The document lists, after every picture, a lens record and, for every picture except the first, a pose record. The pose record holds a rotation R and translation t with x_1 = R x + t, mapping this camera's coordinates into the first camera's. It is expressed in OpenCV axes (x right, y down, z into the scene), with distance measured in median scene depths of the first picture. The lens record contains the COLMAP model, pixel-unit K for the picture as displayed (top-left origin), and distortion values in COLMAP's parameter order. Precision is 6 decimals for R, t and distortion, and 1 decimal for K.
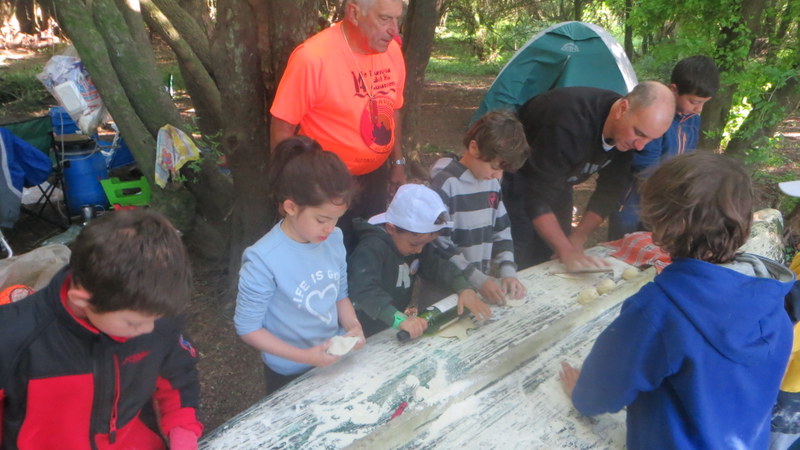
lens RADIAL K [[620.3, 0, 397.0], [0, 620.3, 226.2], [0, 0, 1]] dist [-0.054131, 0.019776]
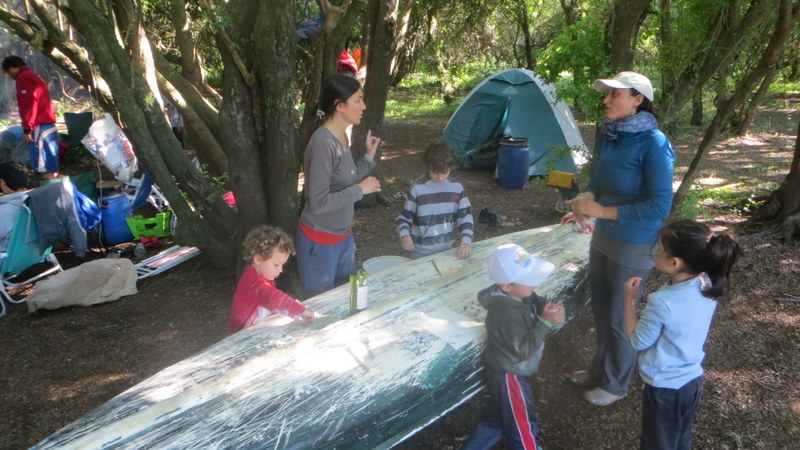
lens RADIAL K [[620.3, 0, 403.0], [0, 620.3, 224.4], [0, 0, 1]] dist [-0.054131, 0.019776]
pose [[0.997921, -0.054143, 0.034948, 0.053789], [0.056341, 0.996272, -0.065325, 0.074478], [-0.031281, 0.067159, 0.997252, -0.391032]]
